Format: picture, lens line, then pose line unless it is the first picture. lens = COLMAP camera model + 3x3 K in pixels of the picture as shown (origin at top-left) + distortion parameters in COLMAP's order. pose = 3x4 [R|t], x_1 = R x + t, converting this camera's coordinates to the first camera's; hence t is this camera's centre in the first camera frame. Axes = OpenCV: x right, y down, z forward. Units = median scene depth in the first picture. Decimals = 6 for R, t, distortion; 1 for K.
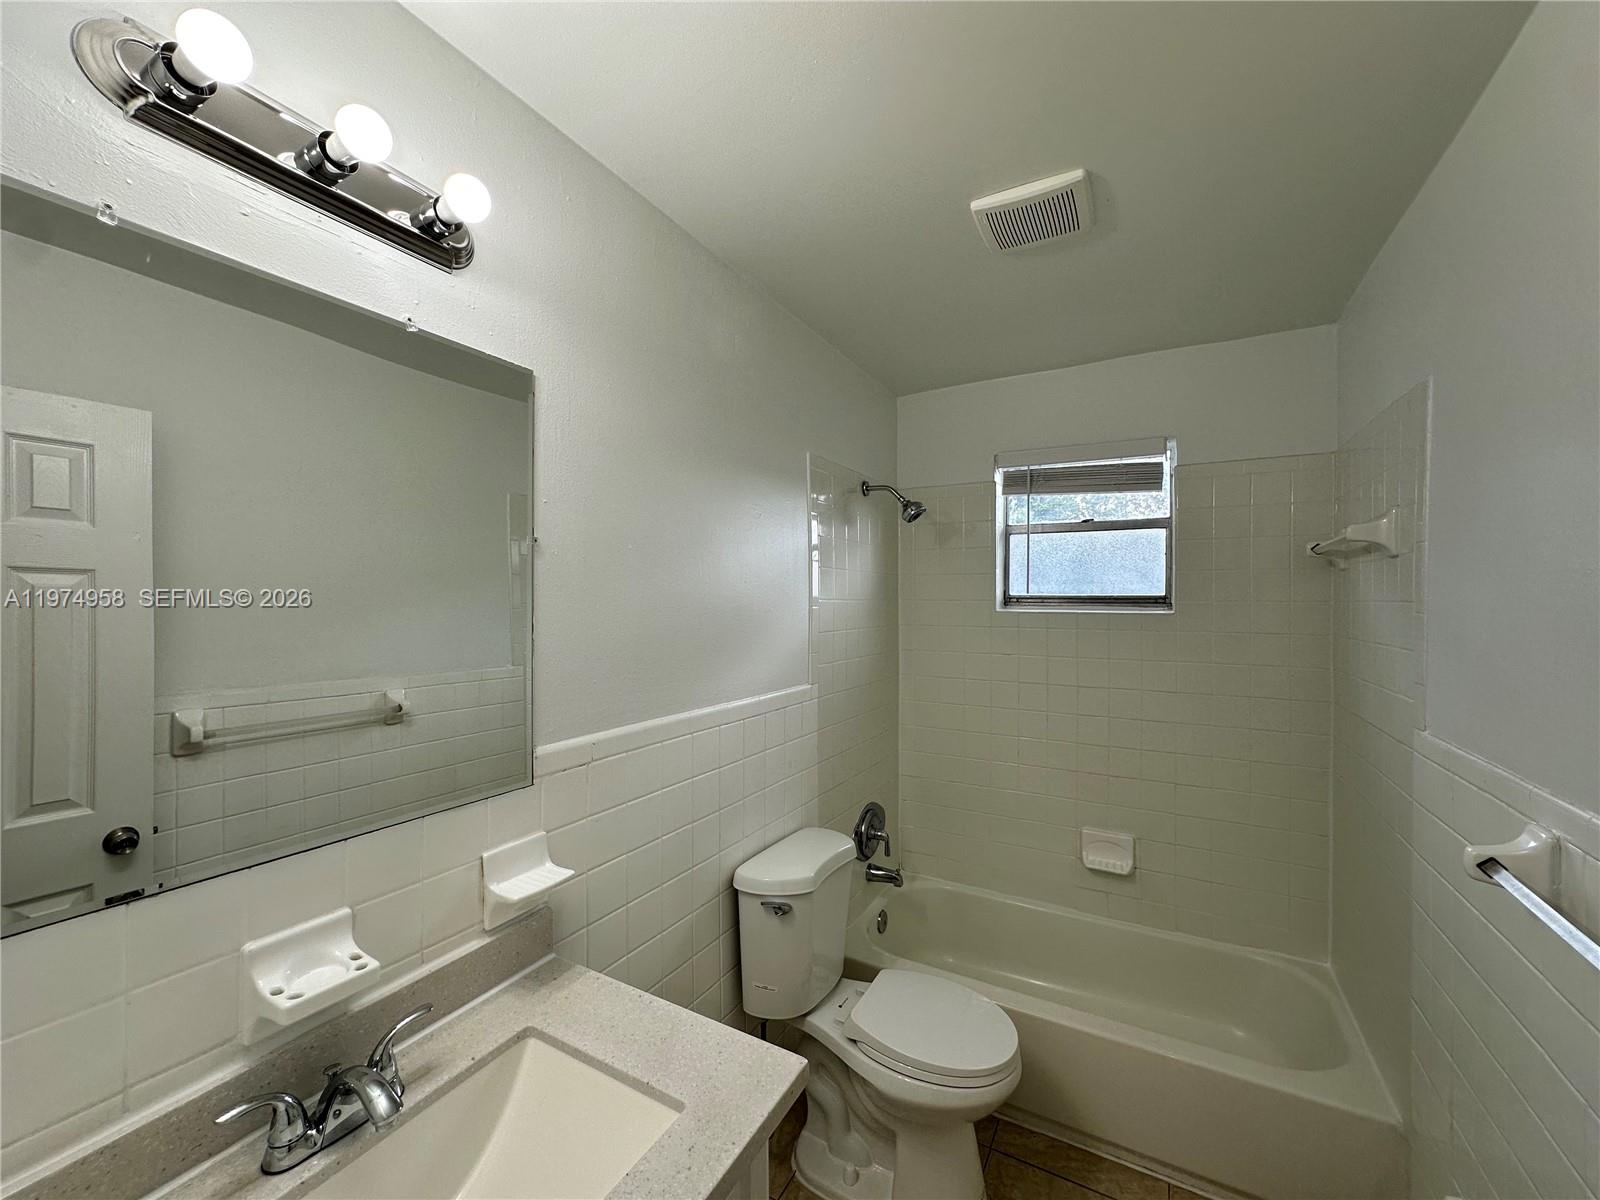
lens RADIAL K [[637.6, 0, 801.1], [0, 637.6, 597.8], [0, 0, 1]] dist [-0.002449, 0.000939]
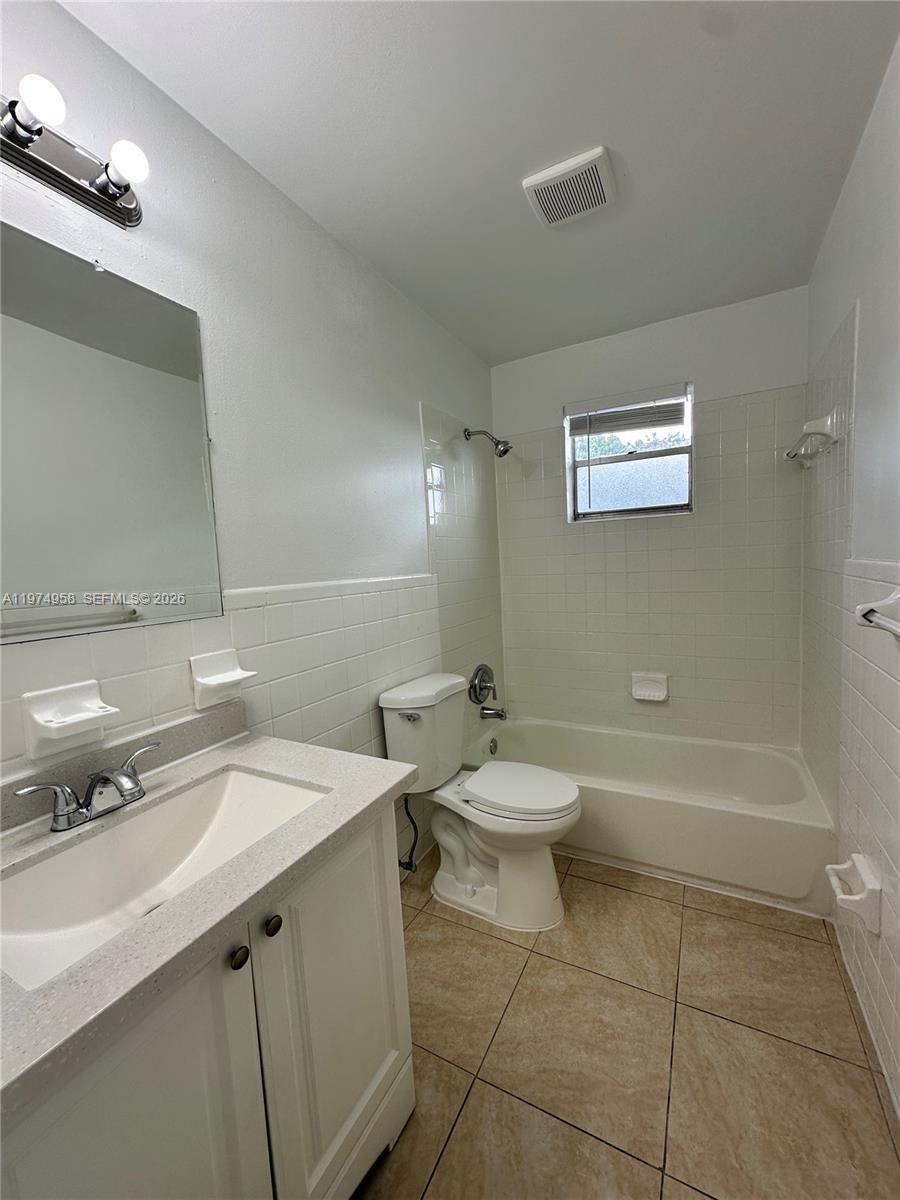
lens RADIAL K [[478.2, 0, 452.0], [0, 478.2, 598.2], [0, 0, 1]] dist [-0.002449, 0.000939]
pose [[0.998580, -0.050948, 0.015583, 0.052460], [0.049605, 0.995797, 0.076993, 0.140360], [-0.019440, -0.076111, 0.996910, -0.049470]]
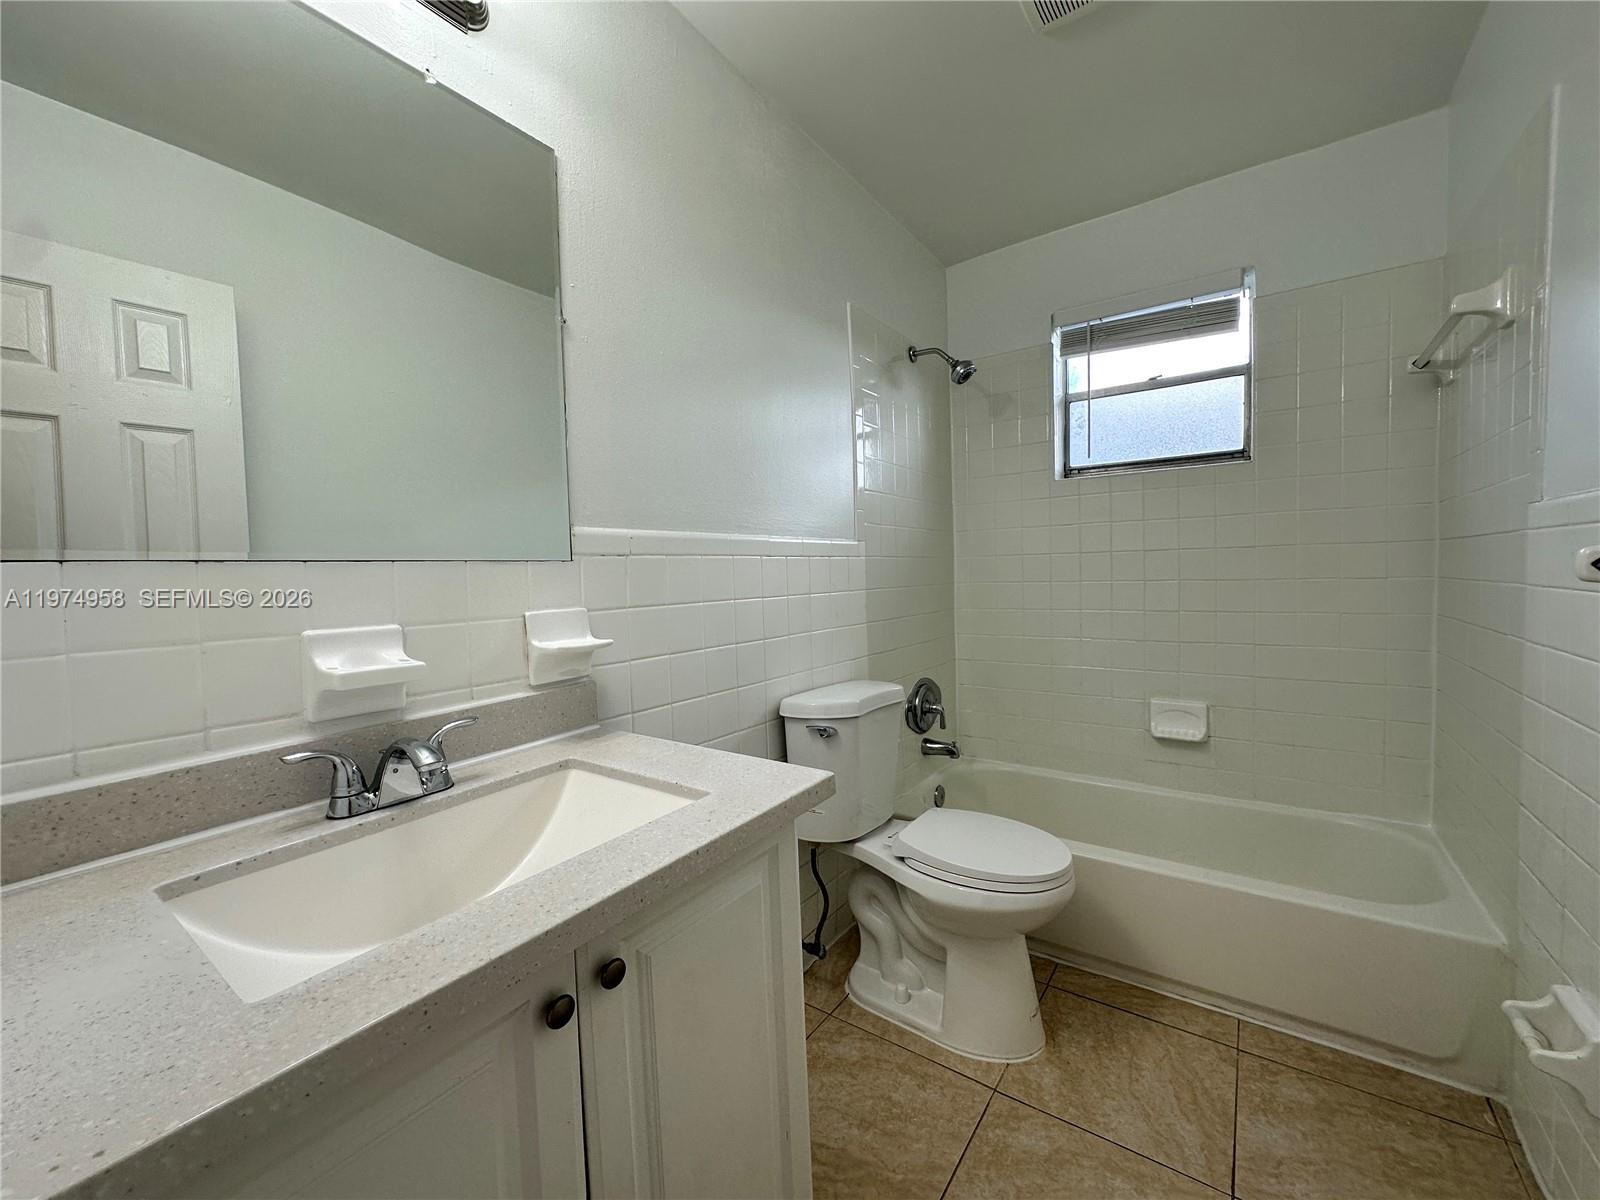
lens RADIAL K [[637.6, 0, 802.2], [0, 637.6, 597.5], [0, 0, 1]] dist [-0.002449, 0.000939]
pose [[0.994024, -0.024355, -0.106411, 0.041807], [0.028878, 0.998735, 0.041165, 0.227180], [0.105274, -0.043992, 0.993470, 0.006705]]
